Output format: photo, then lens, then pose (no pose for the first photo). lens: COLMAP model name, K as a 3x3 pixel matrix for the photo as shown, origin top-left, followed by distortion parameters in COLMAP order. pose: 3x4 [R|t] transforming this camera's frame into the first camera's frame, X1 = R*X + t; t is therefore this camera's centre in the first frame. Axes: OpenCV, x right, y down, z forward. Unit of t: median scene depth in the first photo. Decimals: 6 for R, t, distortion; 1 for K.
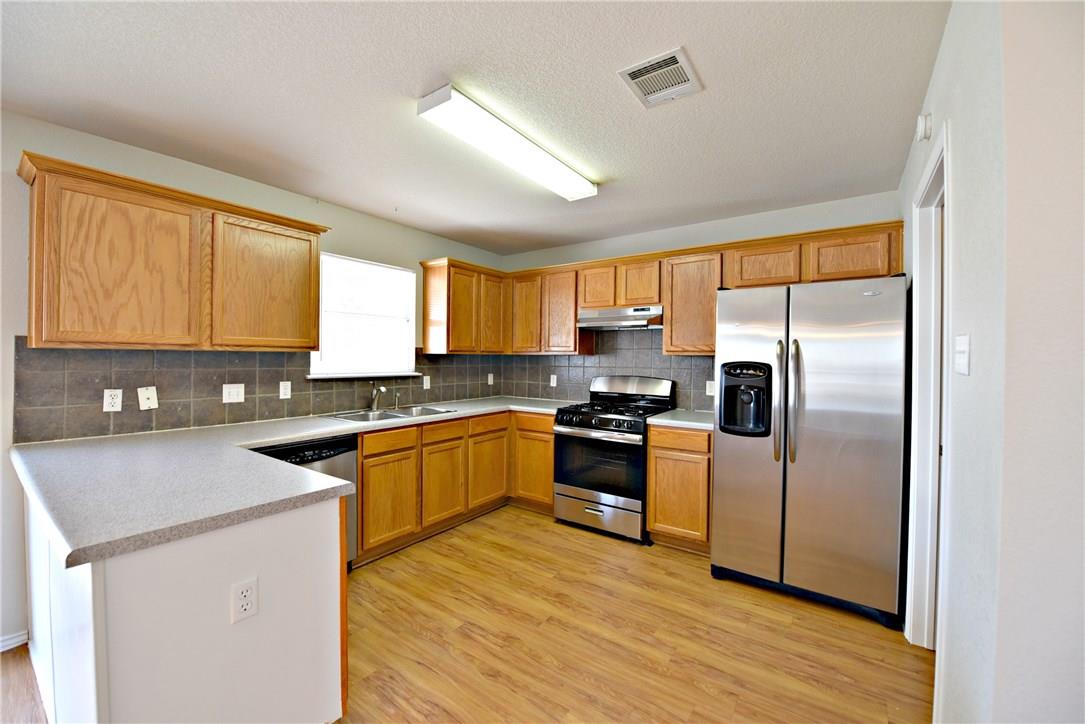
lens RADIAL K [[432.3, 0, 542.3], [0, 432.3, 361.7], [0, 0, 1]] dist [-0.023914, -0.000084]
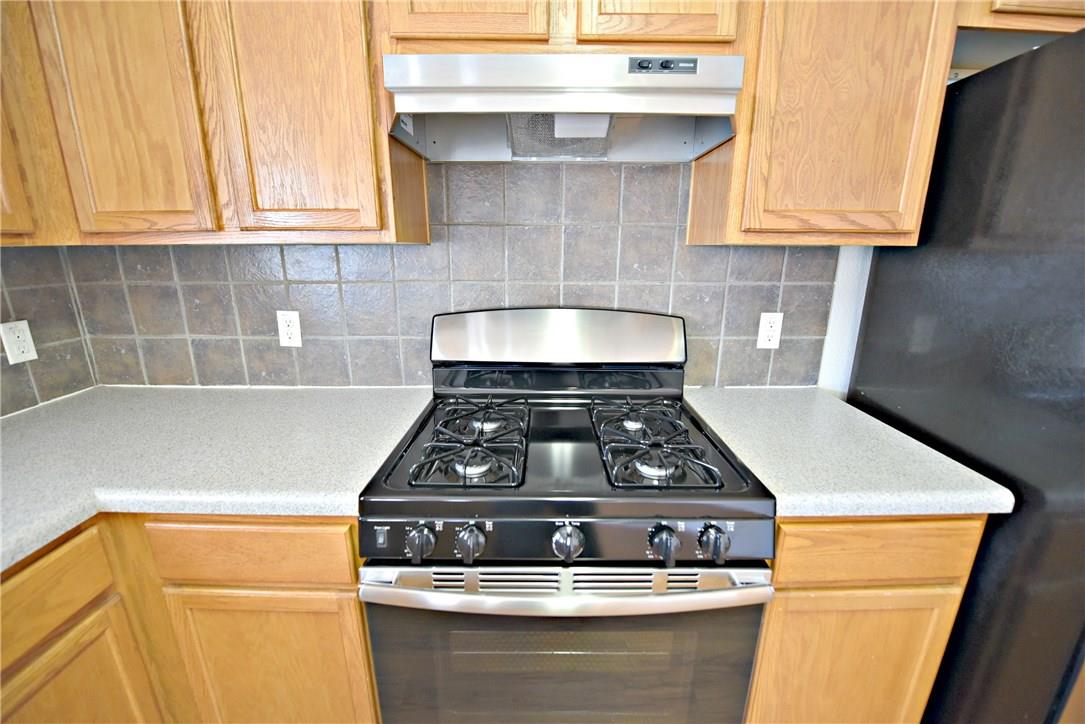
lens RADIAL K [[432.3, 0, 544.8], [0, 432.3, 362.3], [0, 0, 1]] dist [-0.023914, -0.000084]
pose [[0.813835, -0.156226, 0.559702, -0.001102], [0.009102, 0.966492, 0.256536, -0.012633], [-0.581025, -0.203683, 0.787986, 0.758078]]
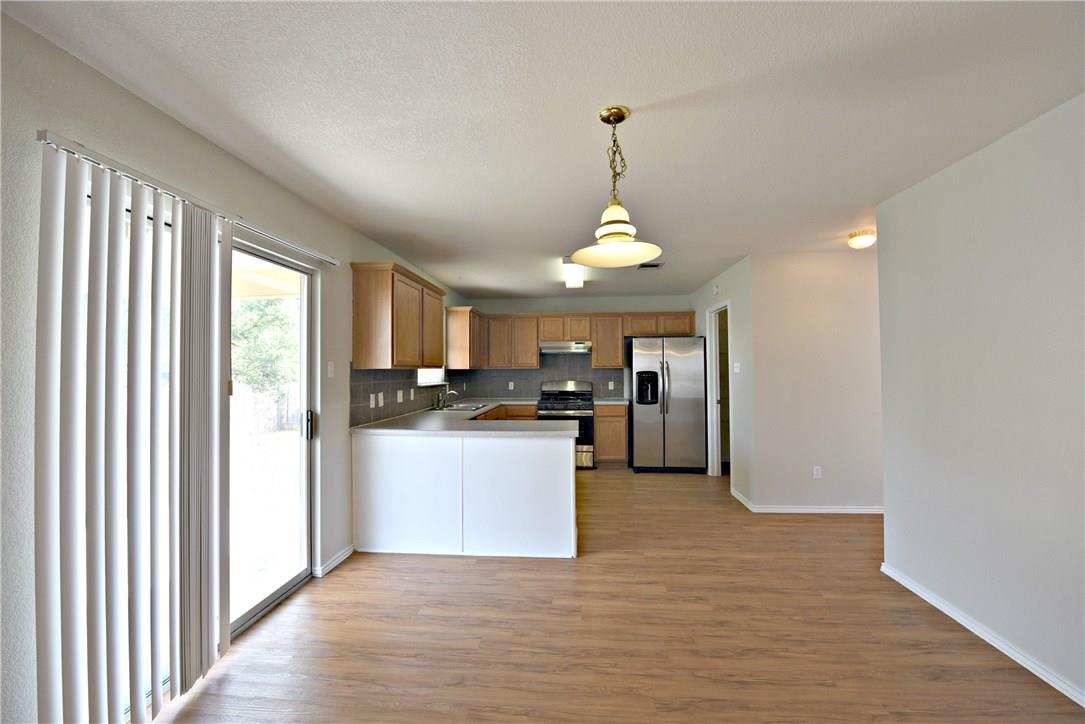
lens RADIAL K [[432.3, 0, 545.3], [0, 432.3, 361.0], [0, 0, 1]] dist [-0.023914, -0.000084]
pose [[0.851829, -0.003020, 0.523811, -0.792915], [0.018622, 0.999526, -0.024521, -0.004376], [-0.523488, 0.030642, 0.851482, -0.434801]]
